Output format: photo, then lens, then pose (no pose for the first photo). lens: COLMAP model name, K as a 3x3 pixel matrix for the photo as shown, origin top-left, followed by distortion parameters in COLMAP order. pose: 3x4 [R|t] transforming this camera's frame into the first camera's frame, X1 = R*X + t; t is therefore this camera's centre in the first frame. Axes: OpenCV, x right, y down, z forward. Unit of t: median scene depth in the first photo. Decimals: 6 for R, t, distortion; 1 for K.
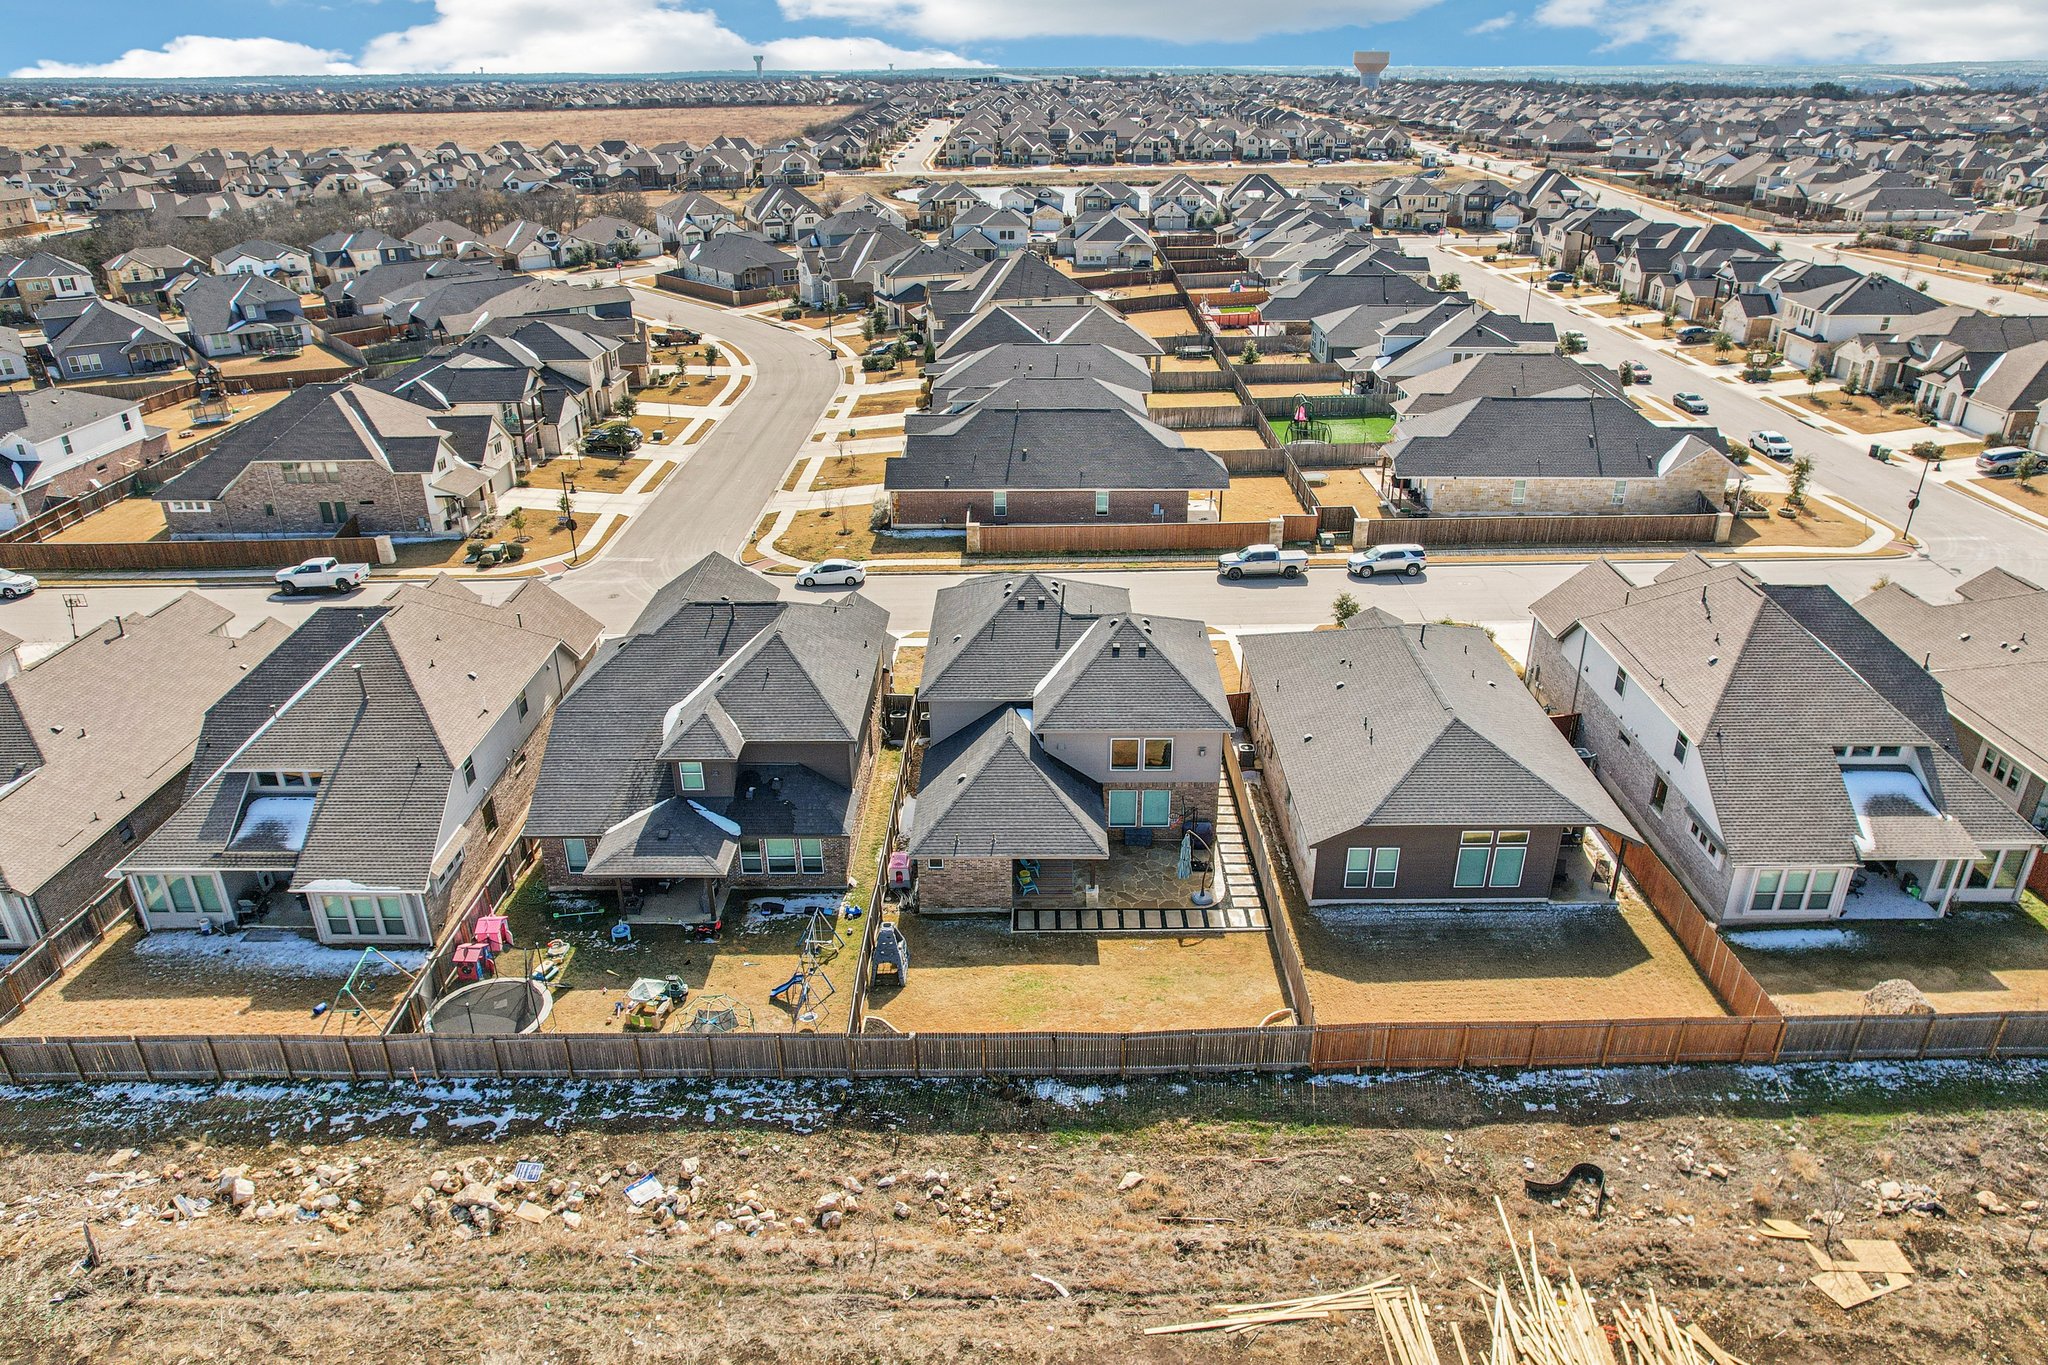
lens RADIAL K [[1341.6, 0, 1024.0], [0, 1341.6, 682.5], [0, 0, 1]] dist [-0.082782, 0.075798]
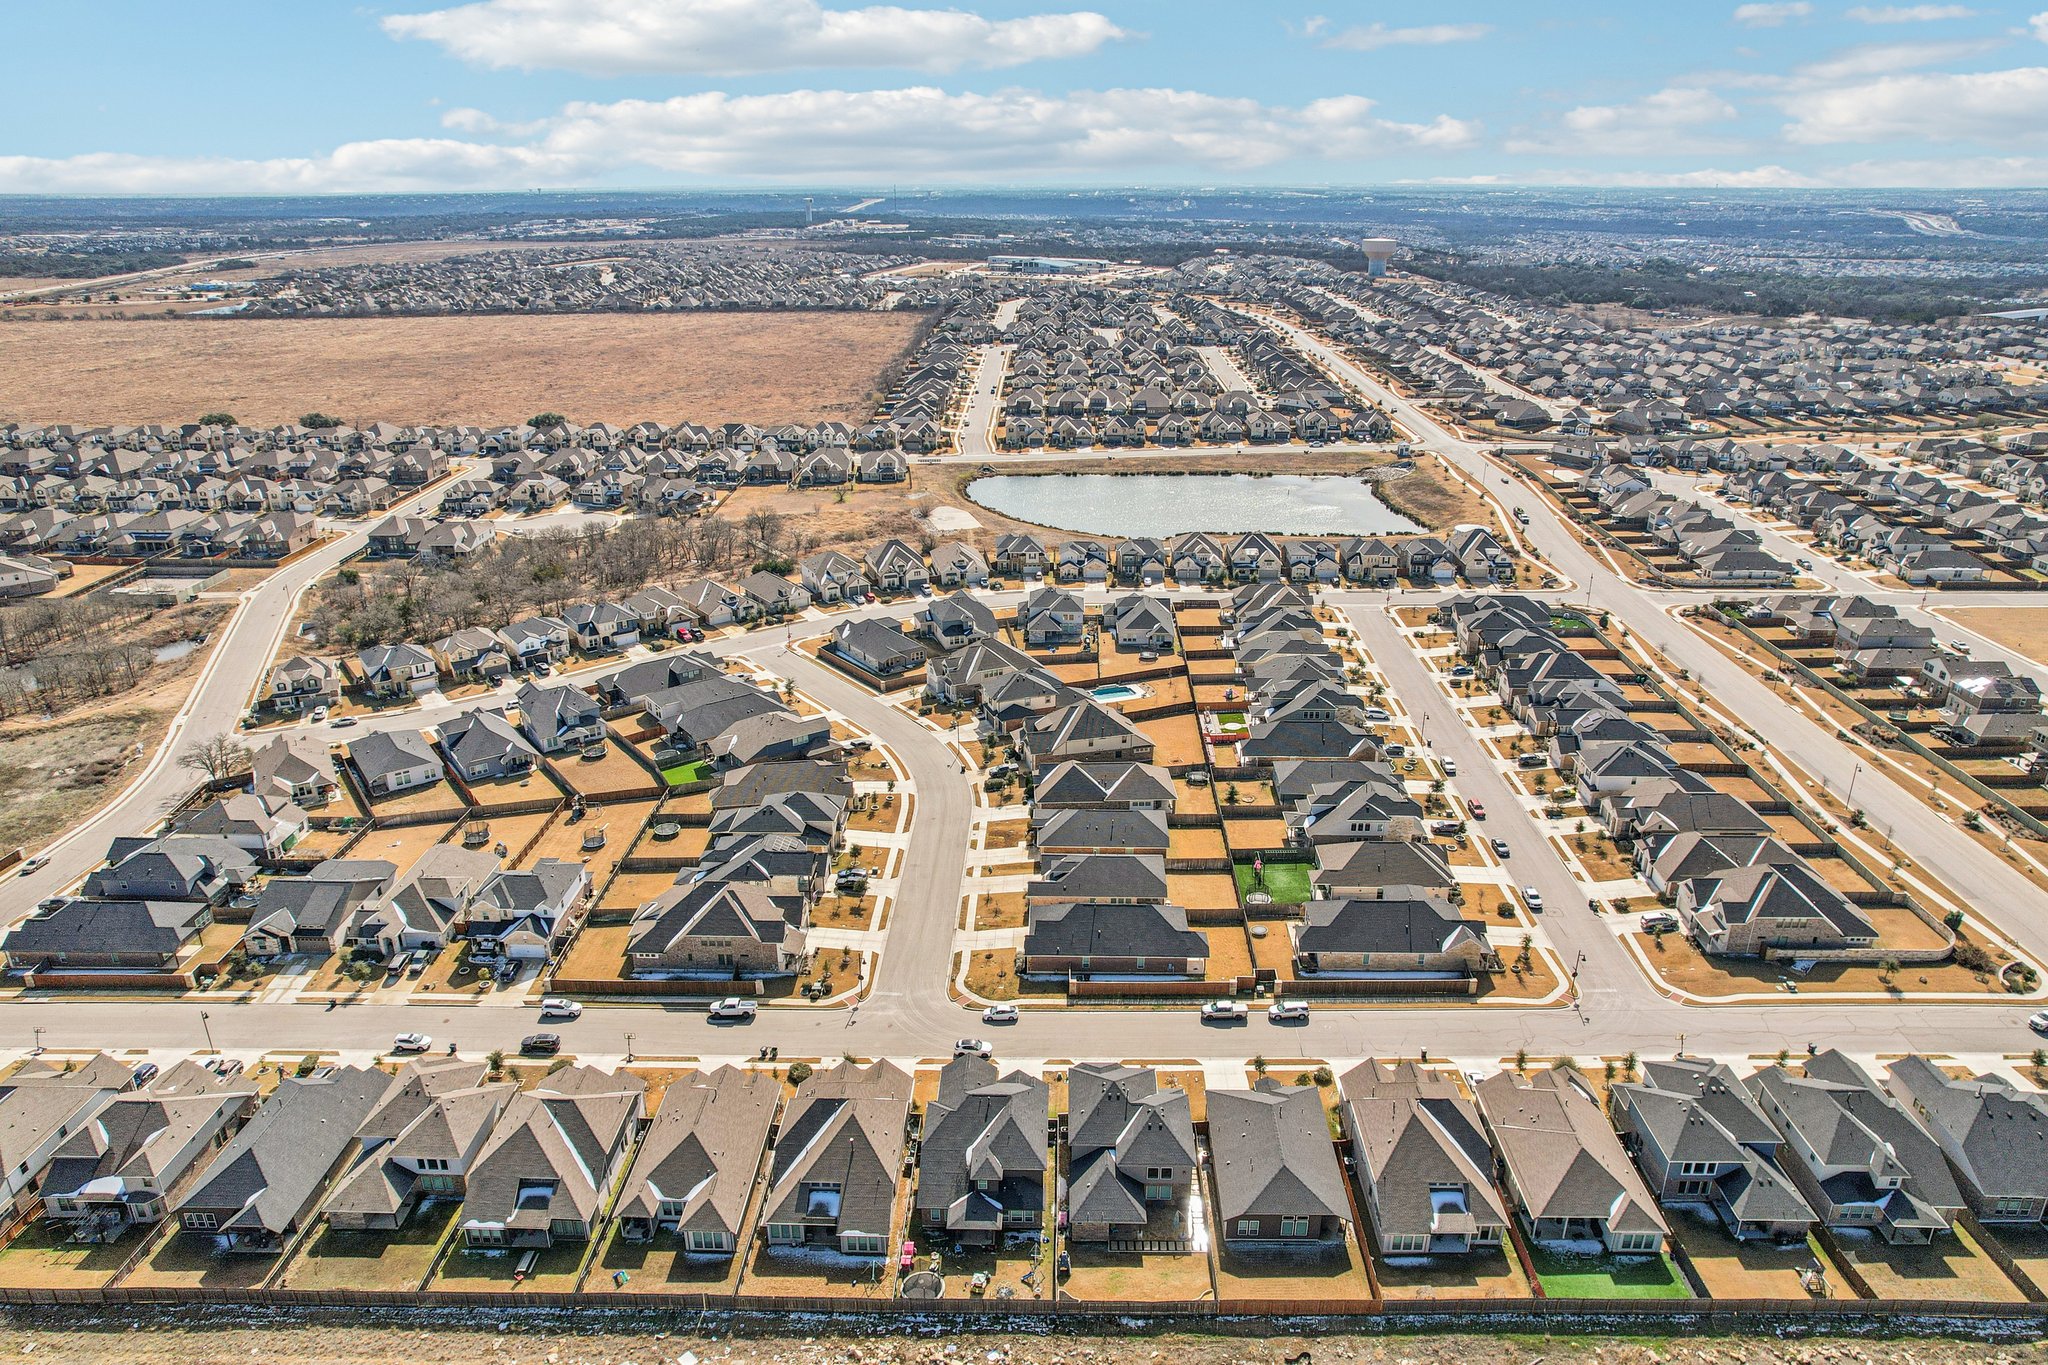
lens RADIAL K [[1317.8, 0, 1020.7], [0, 1317.8, 704.1], [0, 0, 1]] dist [-0.067109, 0.050194]
pose [[0.999692, 0.006933, -0.023829, -0.073213], [-0.008272, 0.998366, -0.056540, -0.419120], [0.023398, 0.056720, 0.998116, -0.917661]]
